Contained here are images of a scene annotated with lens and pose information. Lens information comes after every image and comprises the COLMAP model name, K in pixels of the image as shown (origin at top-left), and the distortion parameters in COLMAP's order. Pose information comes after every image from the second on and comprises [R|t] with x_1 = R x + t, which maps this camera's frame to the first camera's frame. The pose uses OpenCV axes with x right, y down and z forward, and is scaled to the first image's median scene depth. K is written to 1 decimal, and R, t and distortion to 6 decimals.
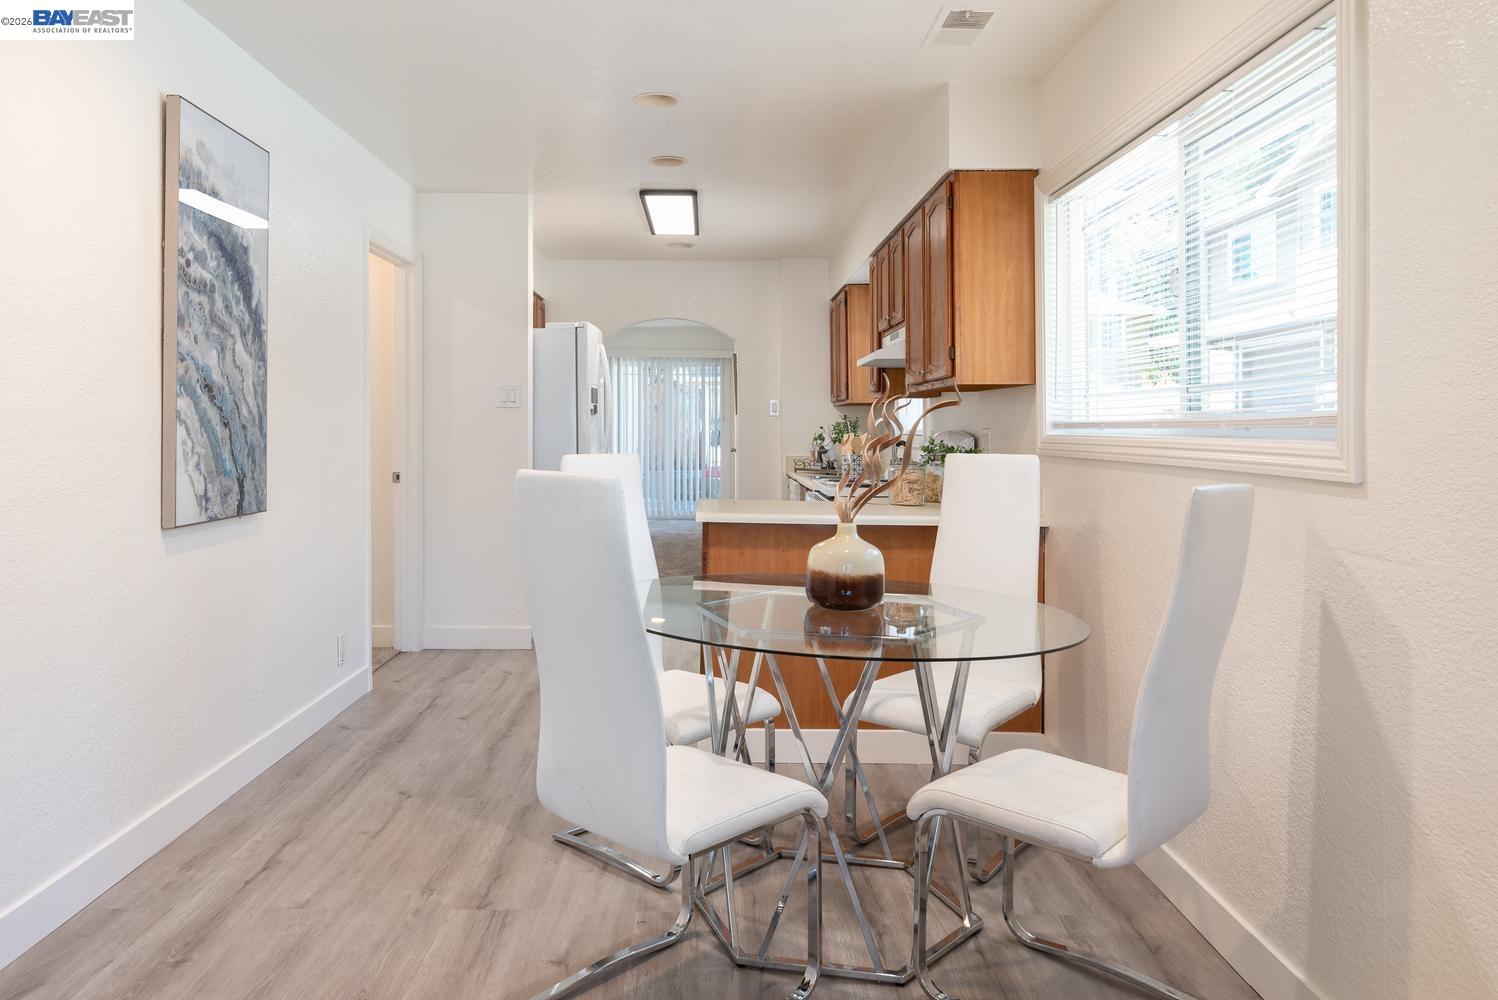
lens RADIAL K [[1026.6, 0, 728.4], [0, 1026.6, 429.3], [0, 0, 1]] dist [-0.030704, 0.017704]
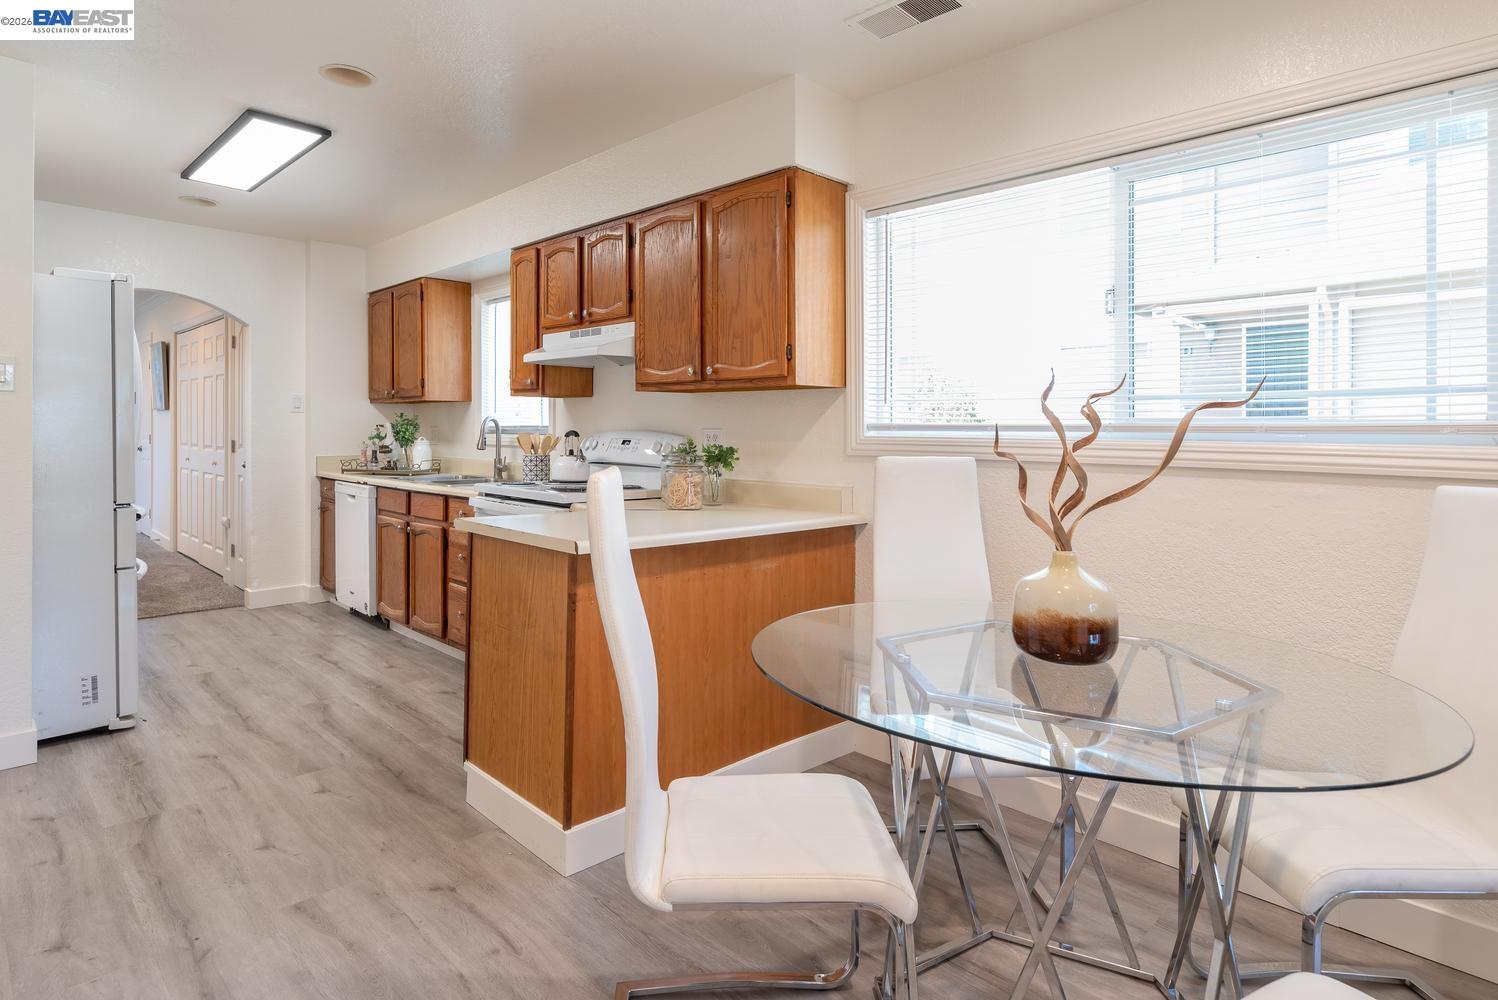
lens RADIAL K [[797.0, 0, 755.7], [0, 797.0, 431.6], [0, 0, 1]] dist [-0.011573, 0.000240]
pose [[0.710999, 0.004023, 0.703181, -0.339763], [-0.008006, 0.999965, 0.002375, -0.000755], [-0.703147, -0.007318, 0.711007, 0.484919]]
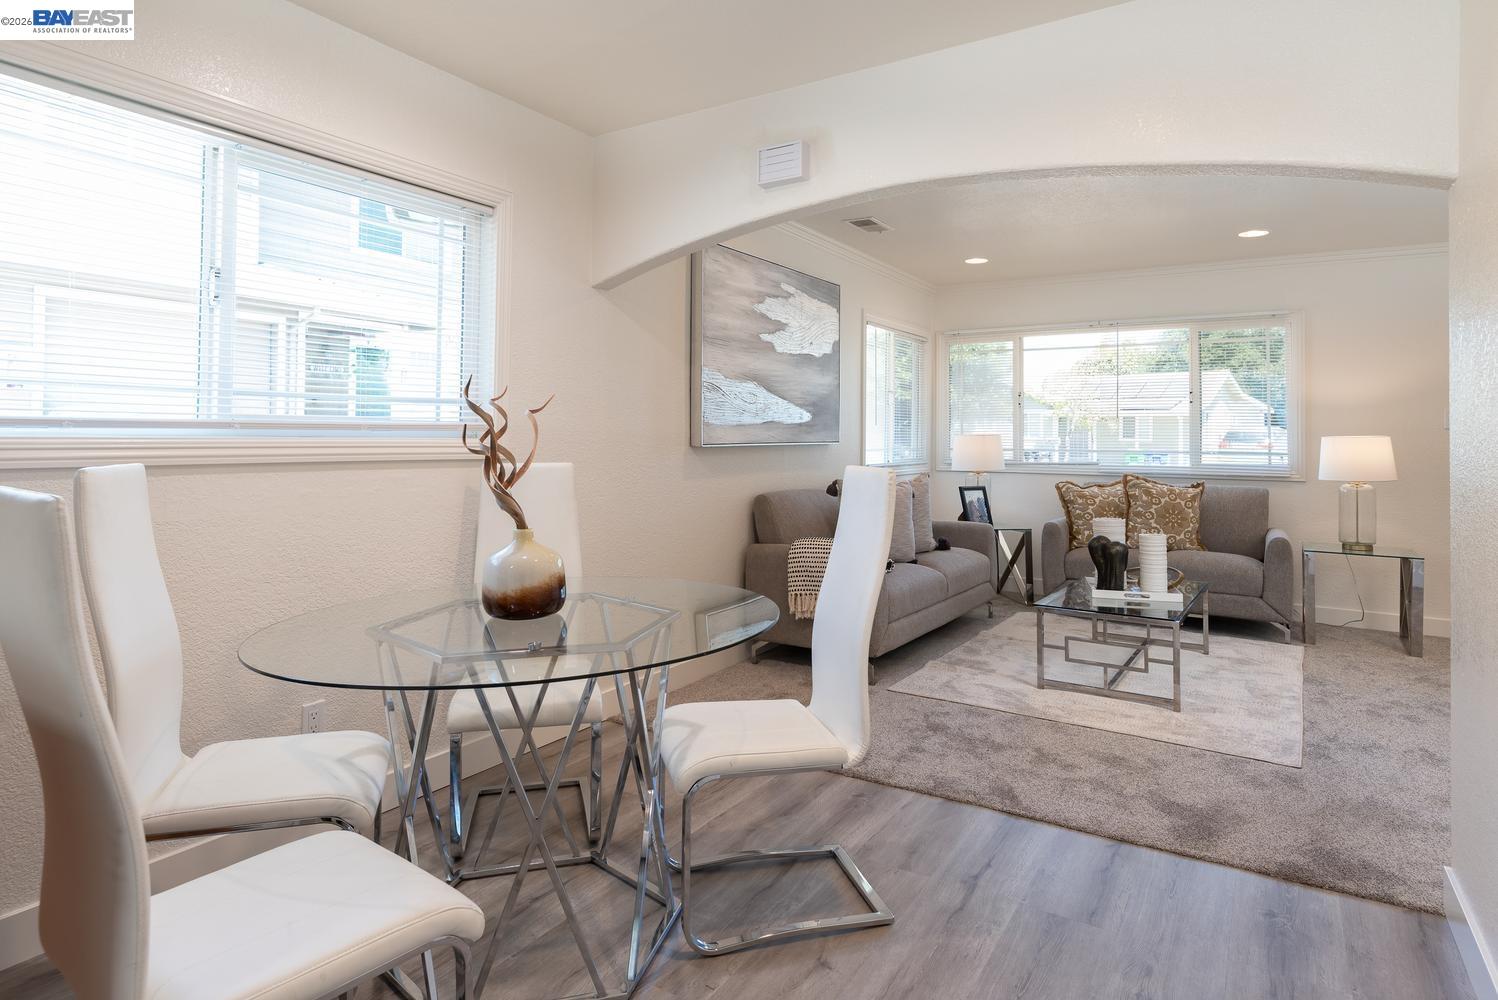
lens RADIAL K [[861.9, 0, 718.8], [0, 861.9, 434.8], [0, 0, 1]] dist [-0.005096, -0.002933]
pose [[-0.826831, -0.004470, 0.562433, -0.350629], [-0.007656, 0.999965, -0.003307, 0.003144], [-0.562398, -0.007041, -0.826837, 1.112917]]
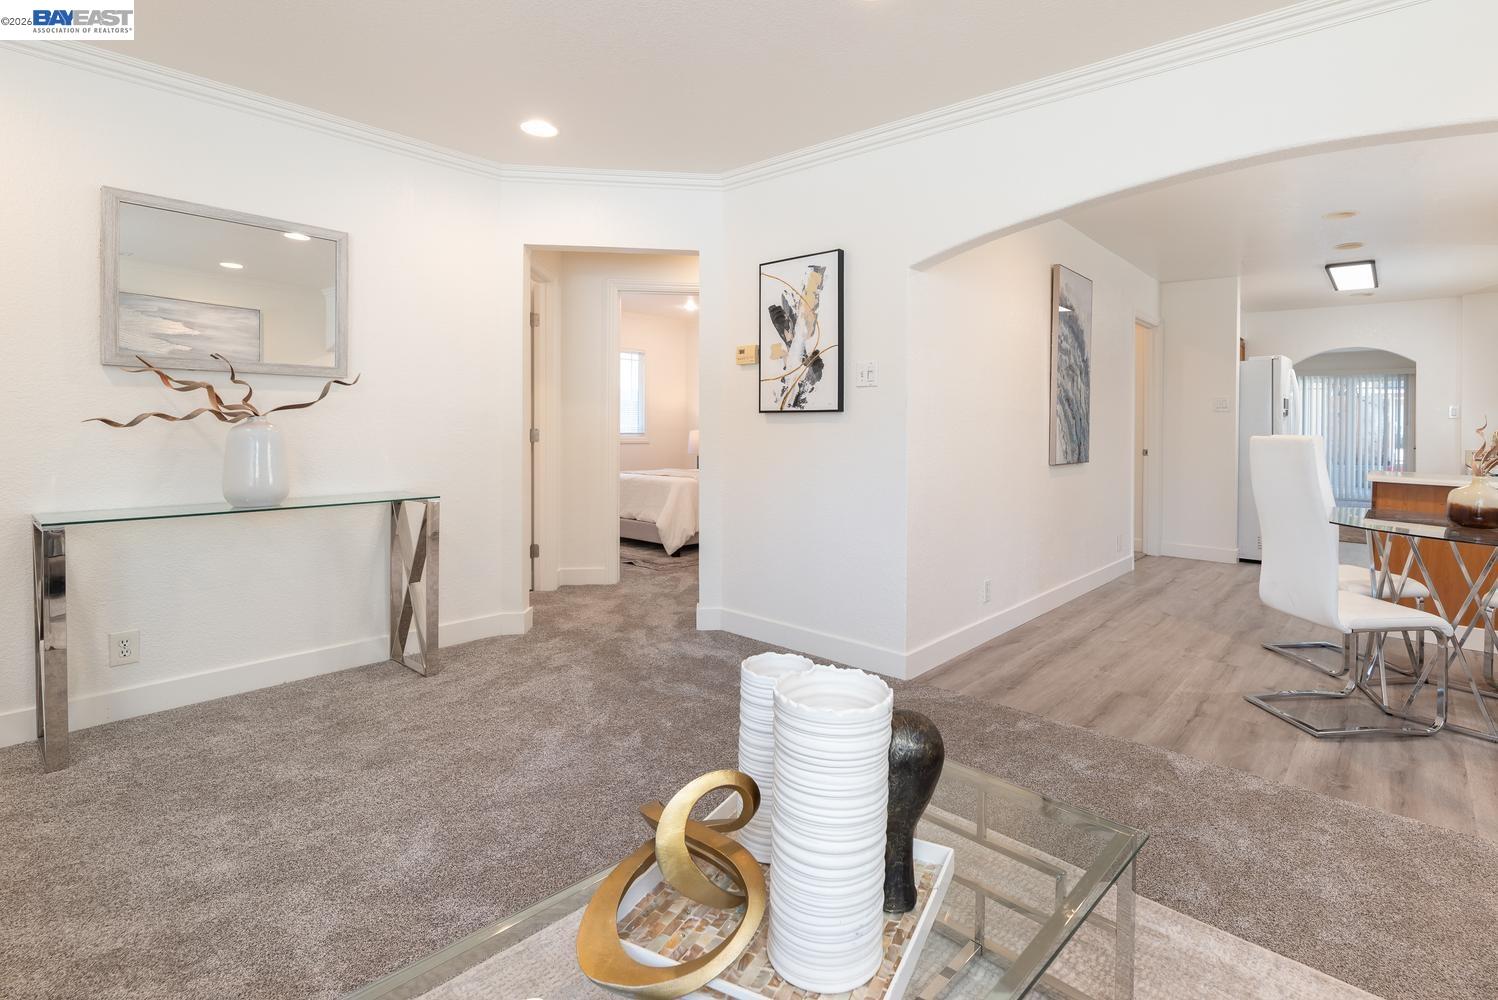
lens RADIAL K [[727.2, 0, 786.1], [0, 727.2, 423.0], [0, 0, 1]] dist [0.006291, -0.003273]
pose [[0.751368, 0.010224, -0.659804, 0.035623], [-0.017910, 0.999828, -0.004902, 0.020389], [0.659640, 0.015500, 0.751422, -0.427569]]
